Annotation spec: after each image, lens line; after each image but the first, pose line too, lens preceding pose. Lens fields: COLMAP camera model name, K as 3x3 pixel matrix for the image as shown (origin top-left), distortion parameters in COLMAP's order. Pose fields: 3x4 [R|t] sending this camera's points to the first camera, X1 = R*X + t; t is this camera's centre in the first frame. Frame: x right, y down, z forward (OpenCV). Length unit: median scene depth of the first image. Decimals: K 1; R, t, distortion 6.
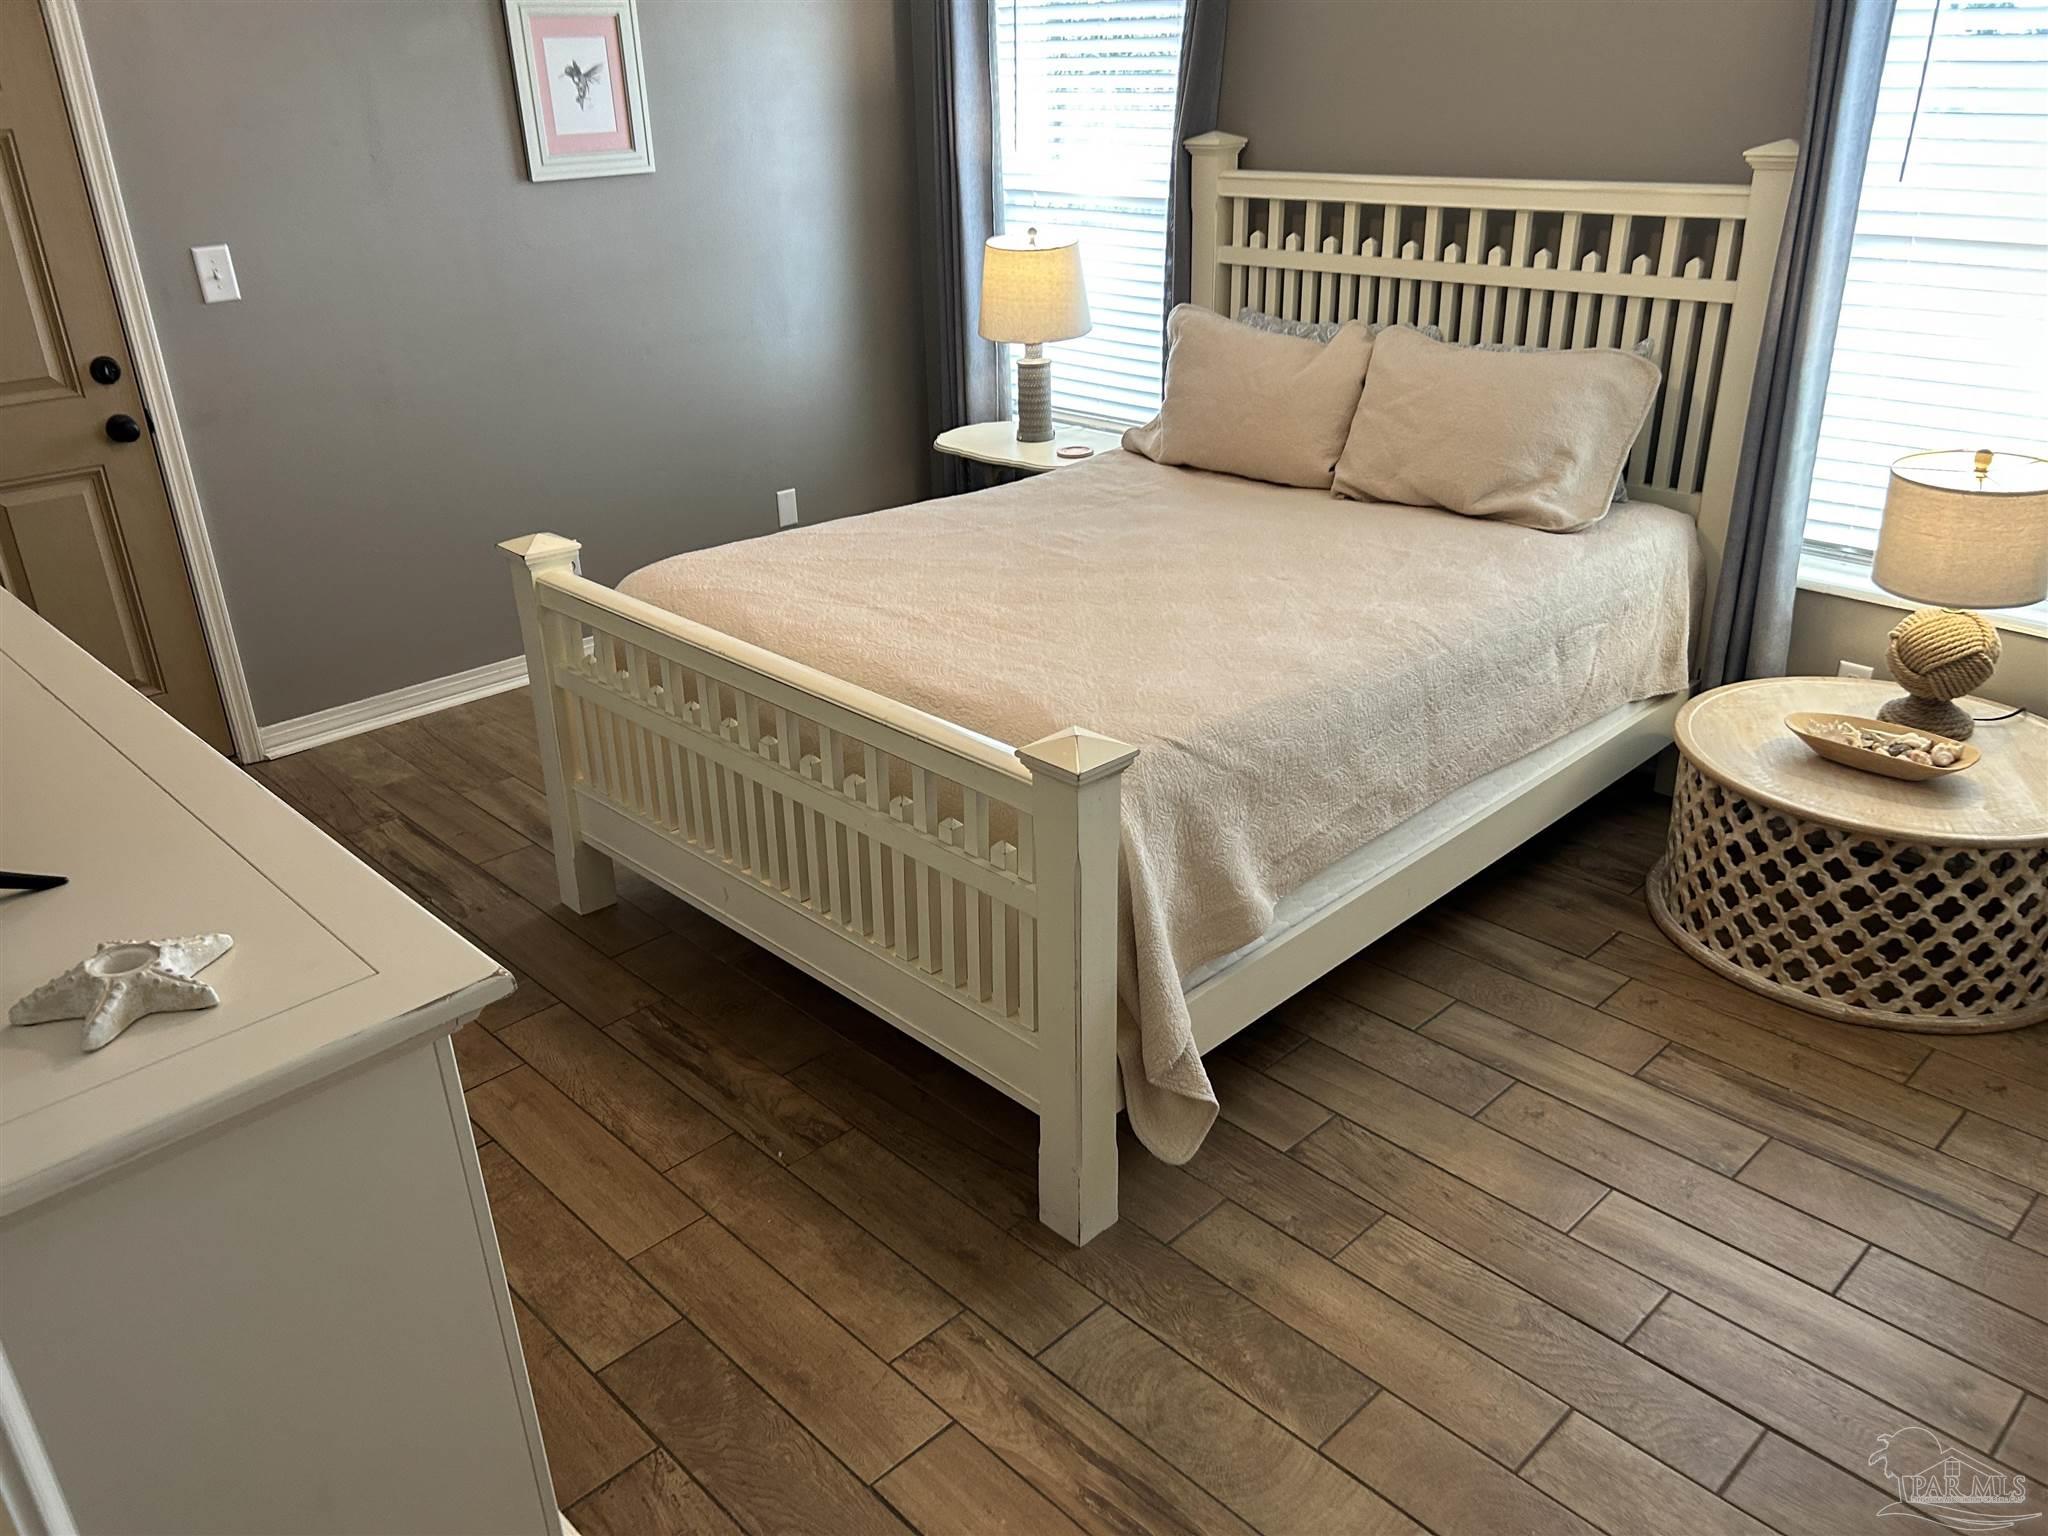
lens RADIAL K [[1555.6, 0, 1017.3], [0, 1555.6, 762.8], [0, 0, 1]] dist [0.054136, -0.059408]
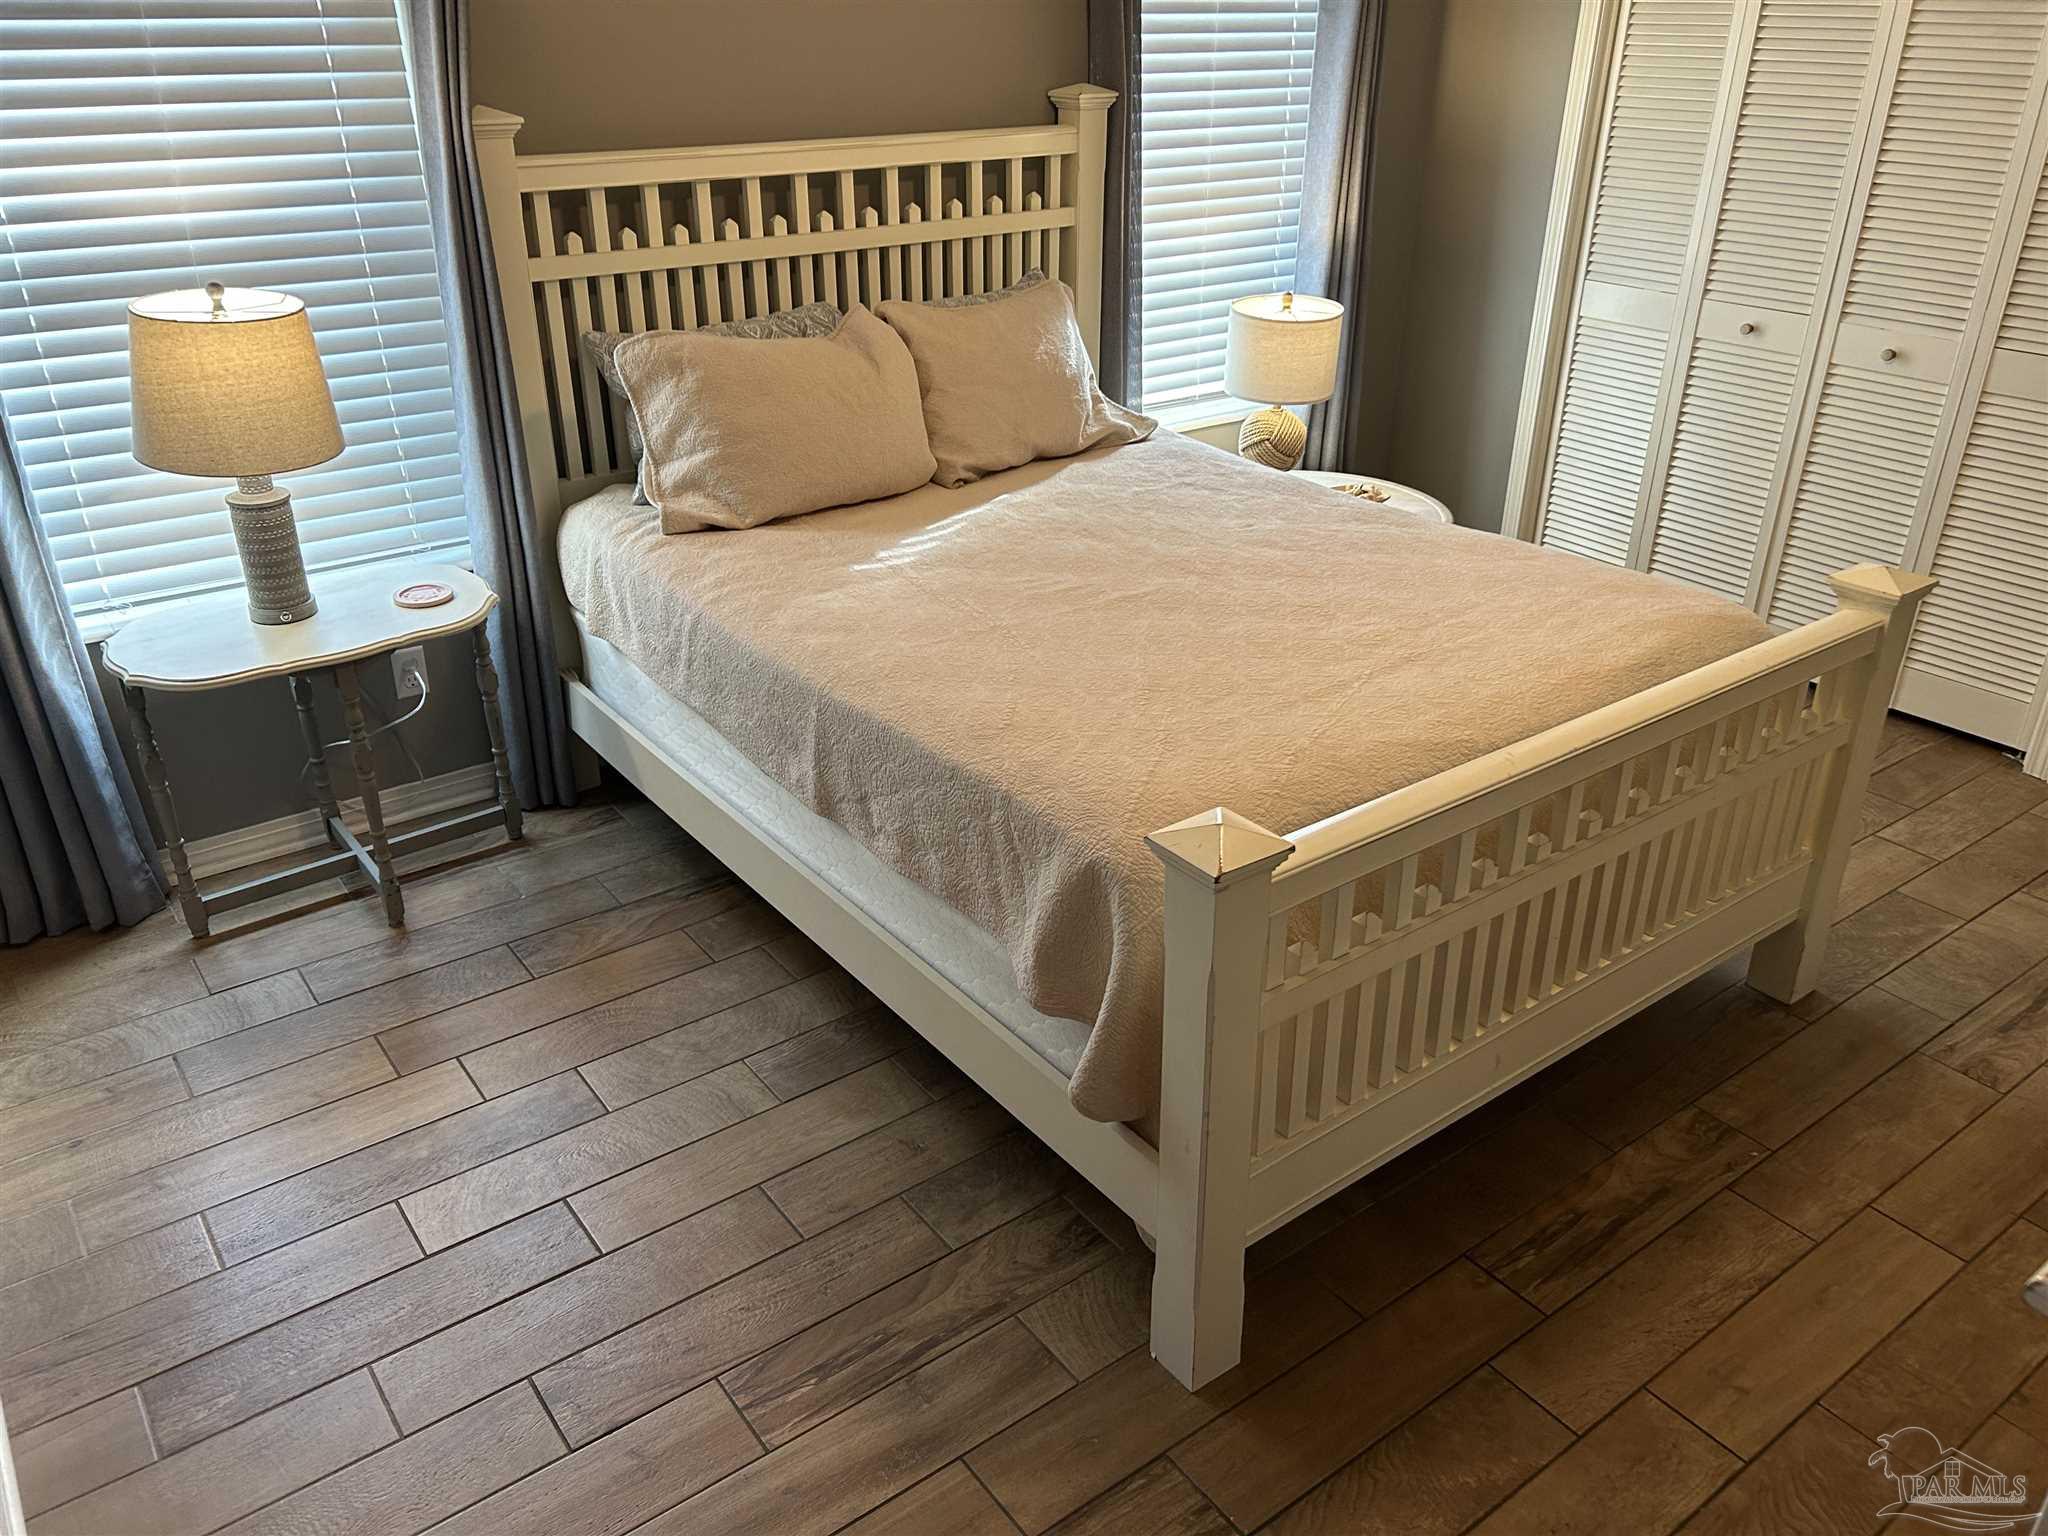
lens RADIAL K [[1512.6, 0, 1019.4], [0, 1512.6, 807.7], [0, 0, 1]] dist [-0.008409, -0.004641]
pose [[0.144722, -0.442666, 0.884931, -0.640947], [0.407865, 0.841519, 0.354248, -0.298959], [-0.901499, 0.309665, 0.302335, 0.723625]]
